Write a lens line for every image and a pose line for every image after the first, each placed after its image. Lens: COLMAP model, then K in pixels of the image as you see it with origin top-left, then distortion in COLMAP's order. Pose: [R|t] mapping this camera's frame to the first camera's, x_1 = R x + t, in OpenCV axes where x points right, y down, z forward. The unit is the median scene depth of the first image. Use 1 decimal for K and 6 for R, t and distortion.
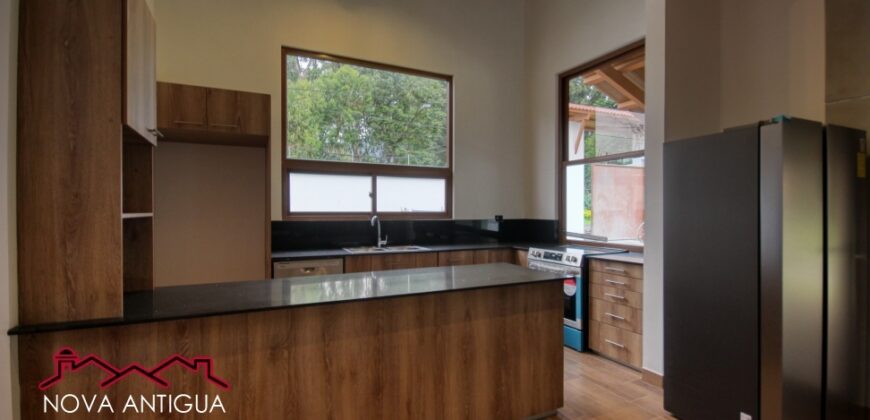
lens RADIAL K [[402.1, 0, 448.4], [0, 402.1, 213.0], [0, 0, 1]] dist [-0.000951, -0.000682]
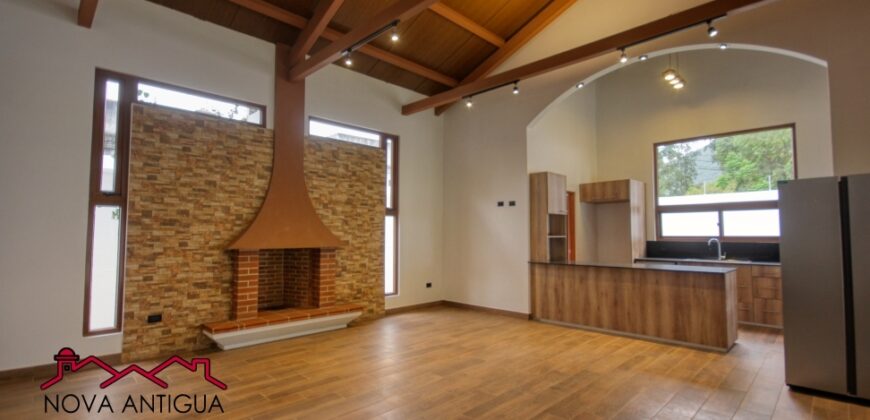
lens RADIAL K [[402.1, 0, 448.4], [0, 402.1, 213.0], [0, 0, 1]] dist [-0.000951, -0.000682]
pose [[0.315849, -0.053821, -0.947282, 1.251707], [-0.004701, 0.998289, -0.058286, 0.006142], [0.948798, 0.022863, 0.315056, -0.549919]]
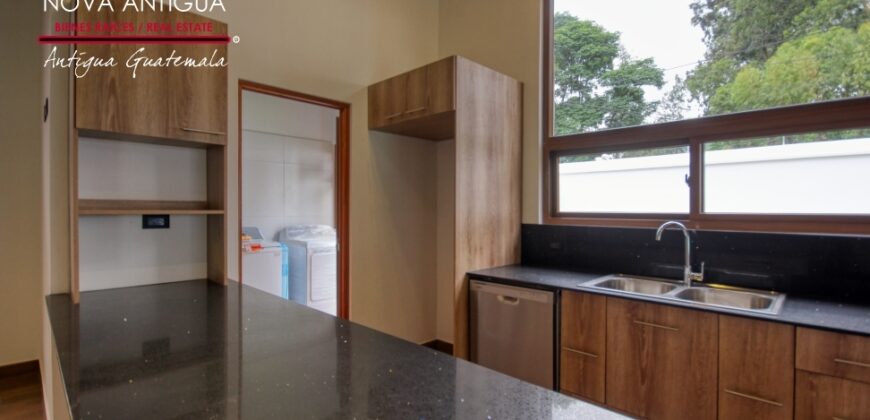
lens RADIAL K [[398.4, 0, 462.5], [0, 398.4, 211.9], [0, 0, 1]] dist [0.002185, 0.000241]
pose [[0.347432, 0.005721, -0.937688, 0.265964], [-0.008464, 0.999960, 0.002965, -0.004145], [0.937667, 0.006907, 0.347466, 0.782750]]
